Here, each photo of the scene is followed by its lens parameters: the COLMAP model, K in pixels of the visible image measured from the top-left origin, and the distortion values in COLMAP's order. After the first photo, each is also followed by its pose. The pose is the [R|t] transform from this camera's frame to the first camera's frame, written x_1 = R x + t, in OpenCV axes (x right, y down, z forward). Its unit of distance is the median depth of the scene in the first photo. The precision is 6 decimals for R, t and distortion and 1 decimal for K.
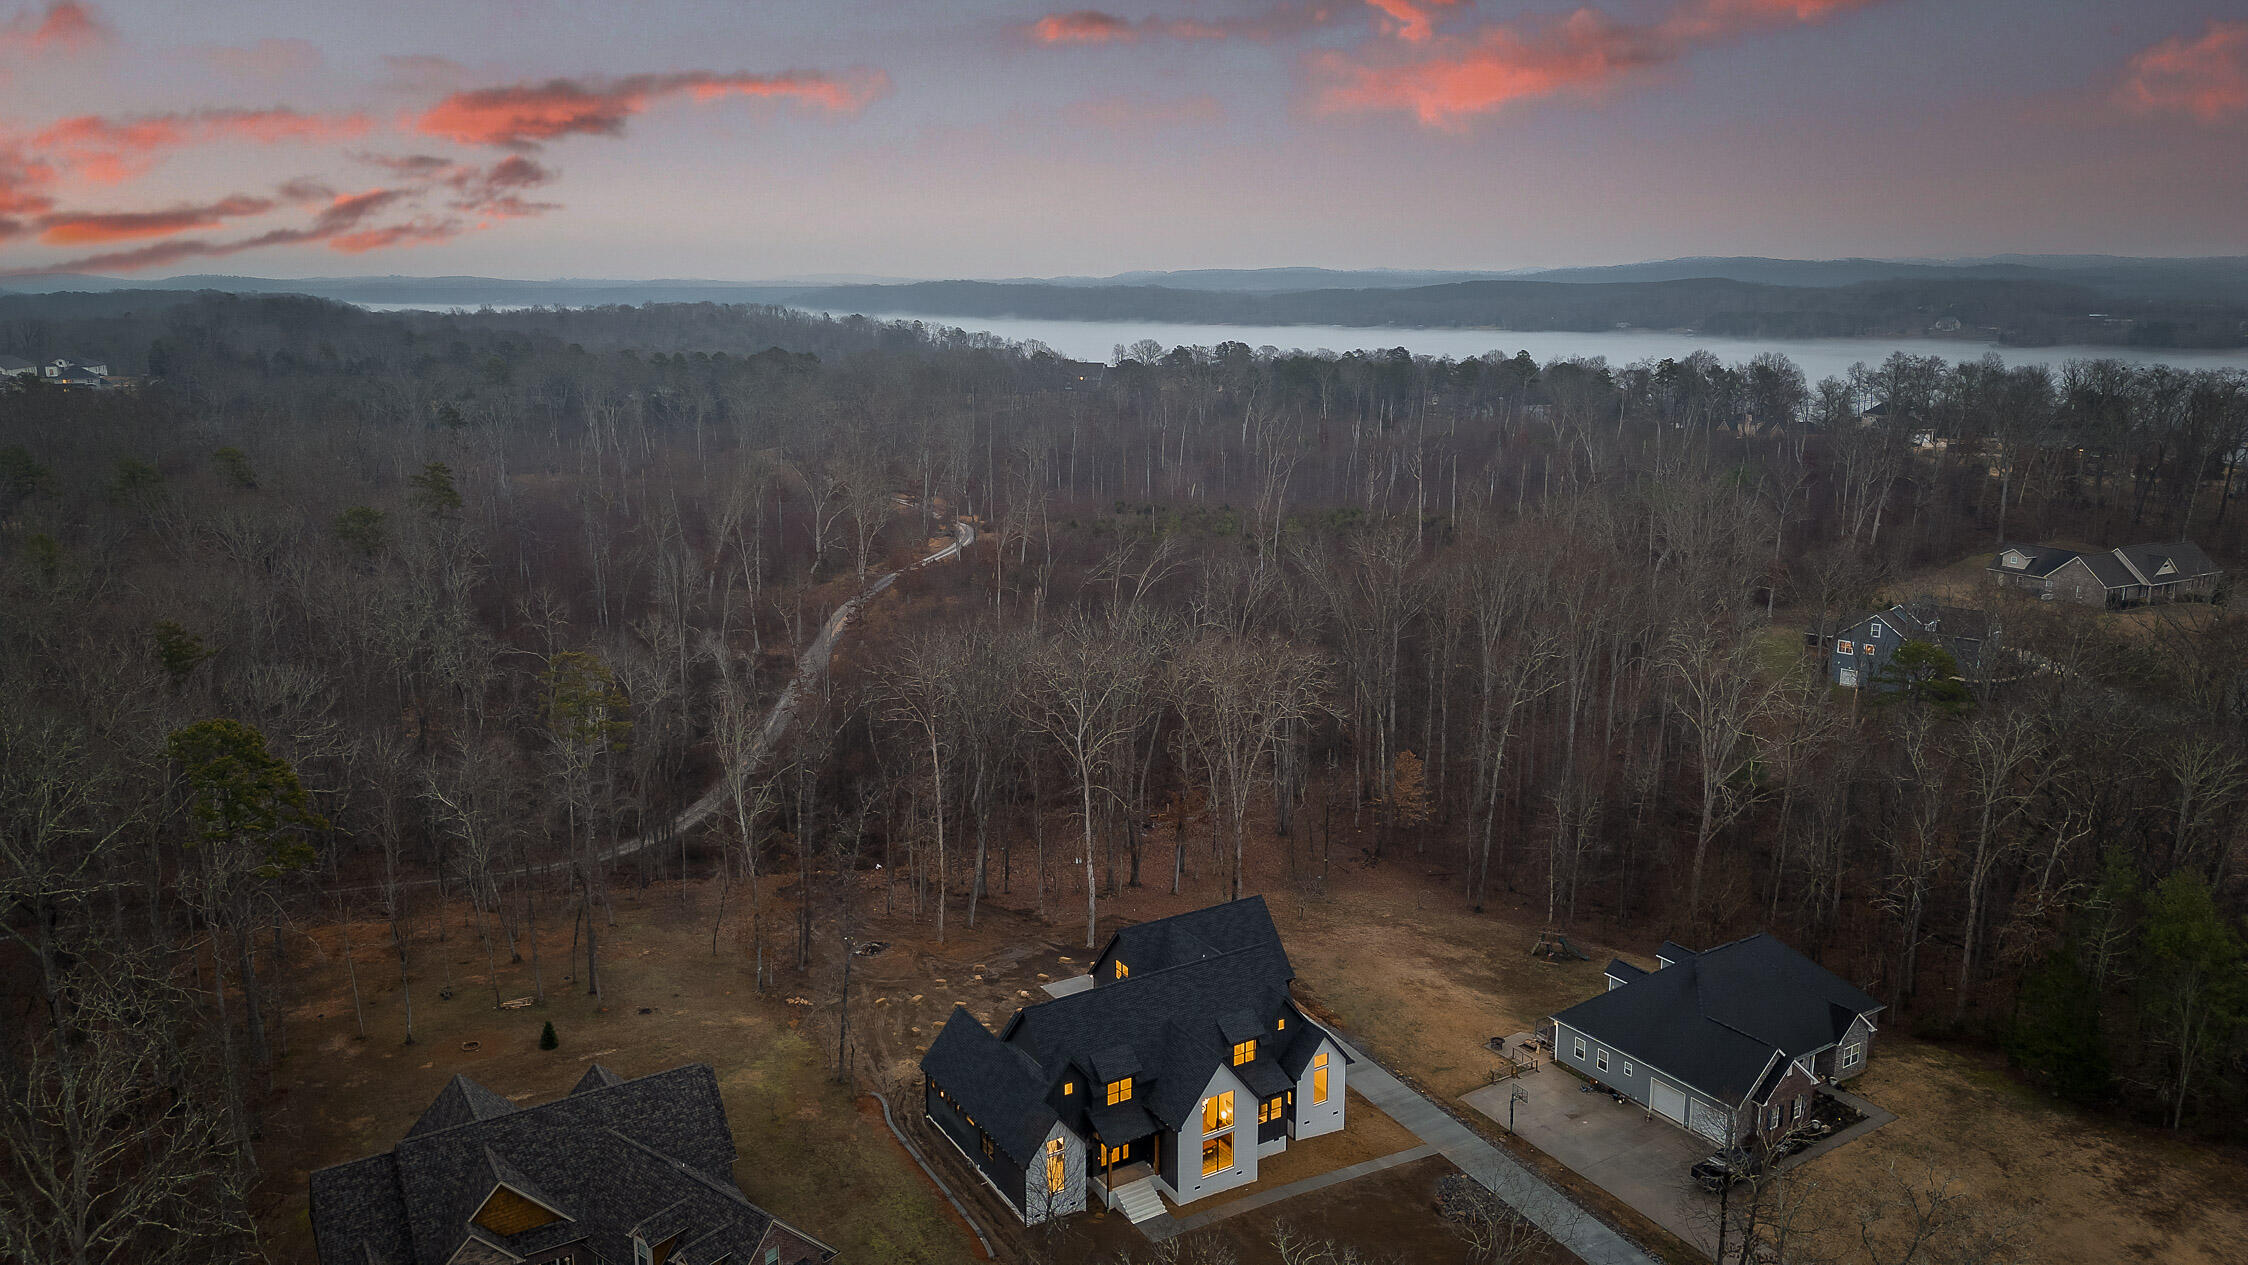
lens RADIAL K [[1576.0, 0, 1124.0], [0, 1576.0, 632.5], [0, 0, 1]] dist [0.091249, -0.090305]
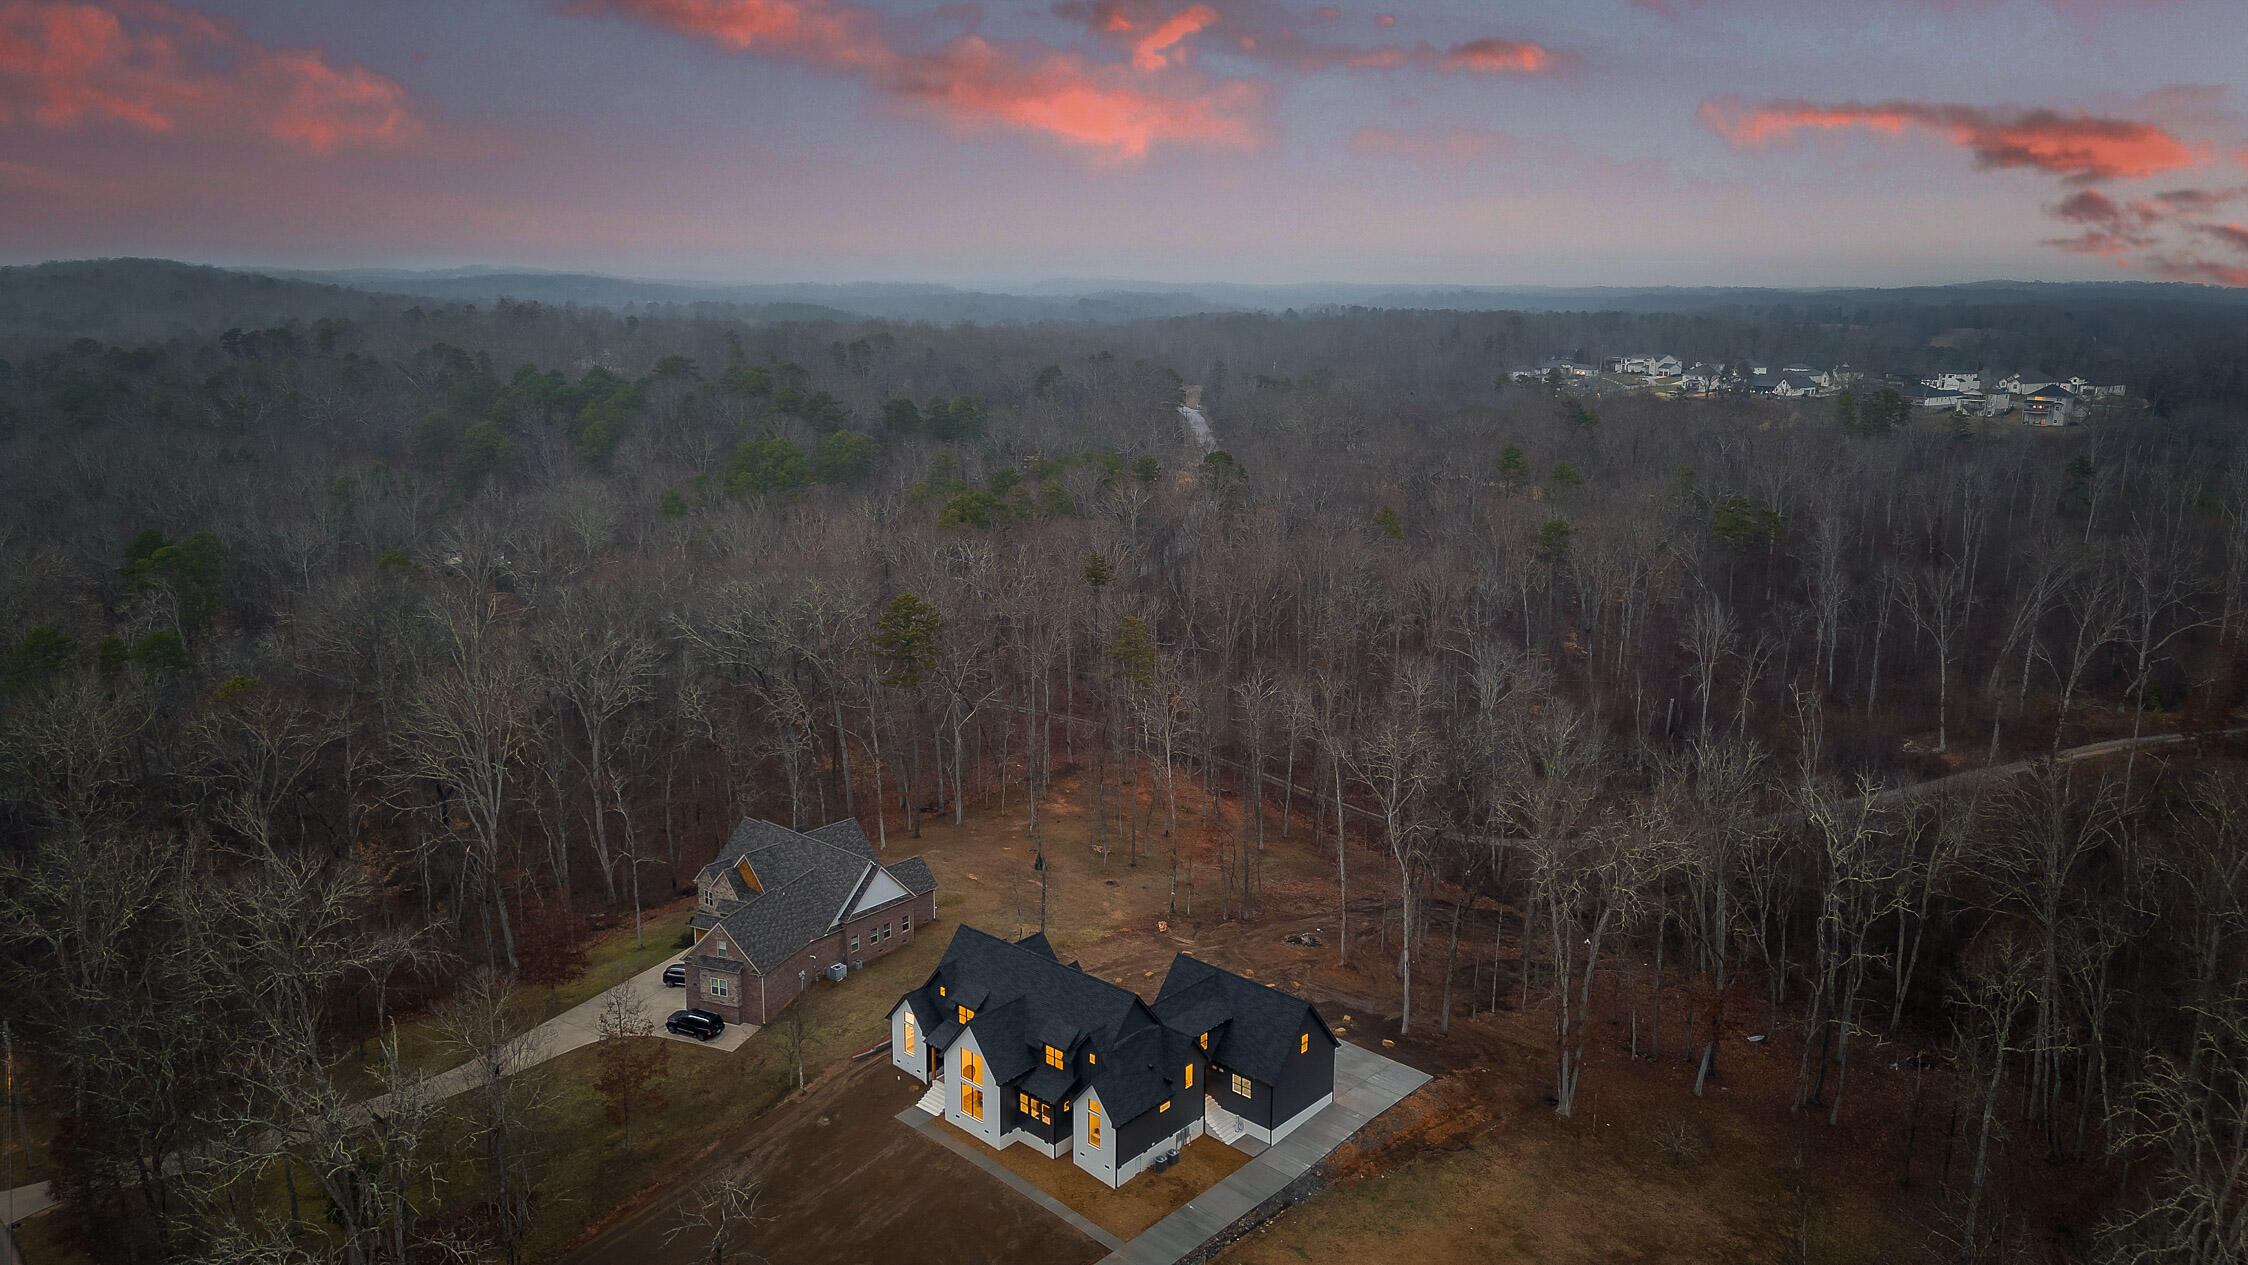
lens RADIAL K [[1576.0, 0, 1124.0], [0, 1576.0, 632.5], [0, 0, 1]] dist [0.091249, -0.090305]
pose [[0.290690, 0.213437, -0.932708, 1.049197], [-0.218361, 0.963876, 0.152515, -0.205004], [0.931568, 0.159332, 0.326795, 0.608309]]
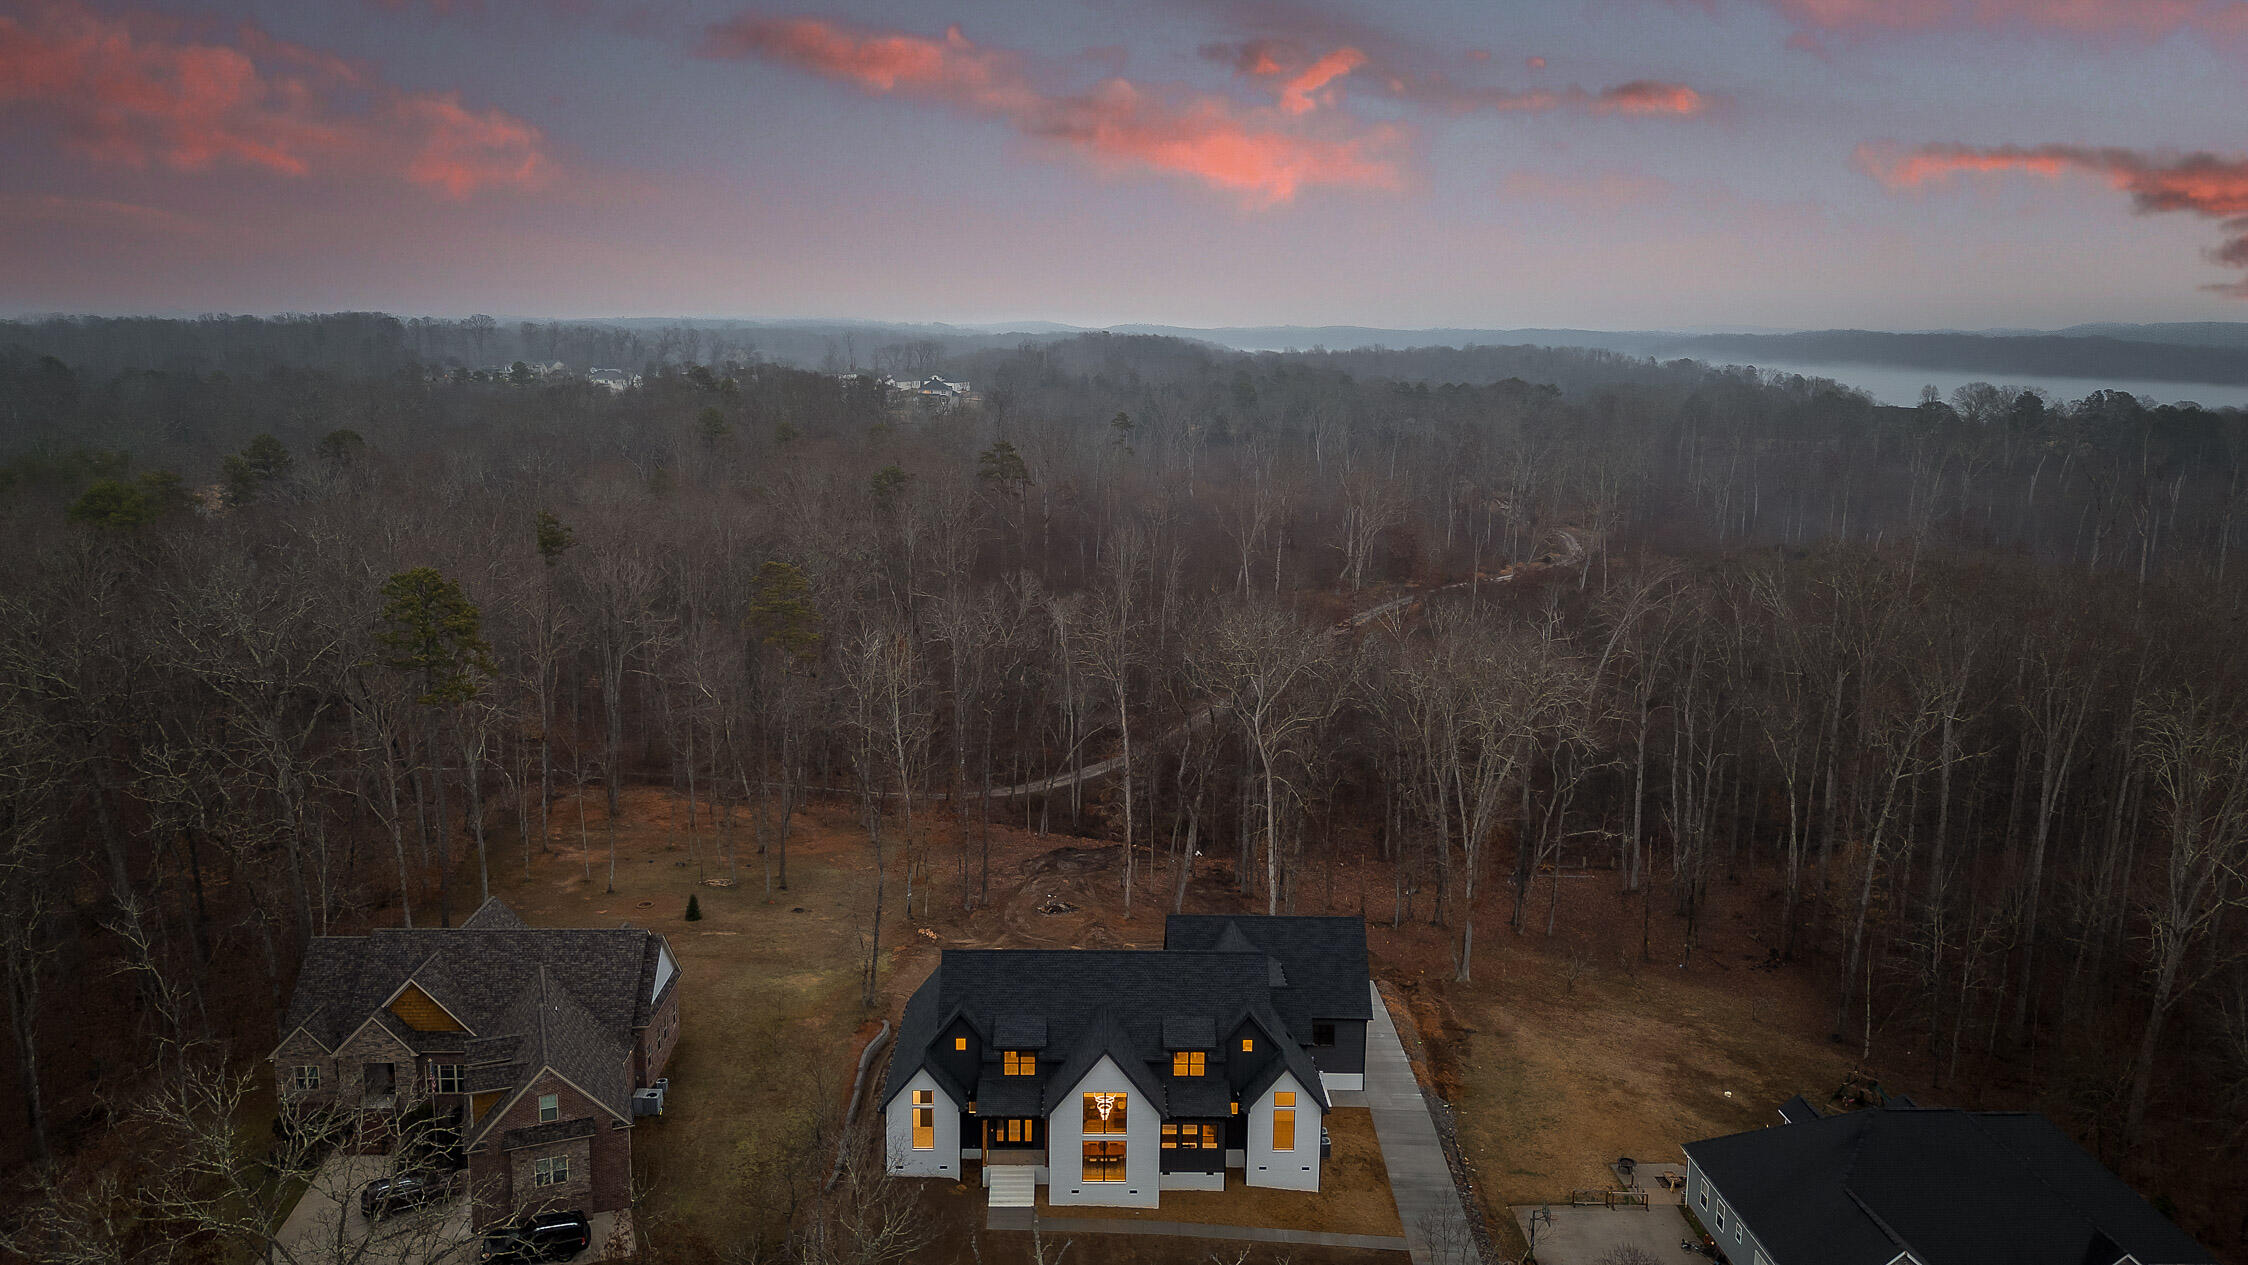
lens RADIAL K [[1609.7, 0, 1133.3], [0, 1609.7, 612.4], [0, 0, 1]] dist [0.081151, -0.080649]
pose [[0.863987, 0.101698, -0.493137, 0.447189], [-0.125109, 0.992035, -0.014610, 0.035304], [0.487724, 0.074319, 0.869829, 0.189751]]
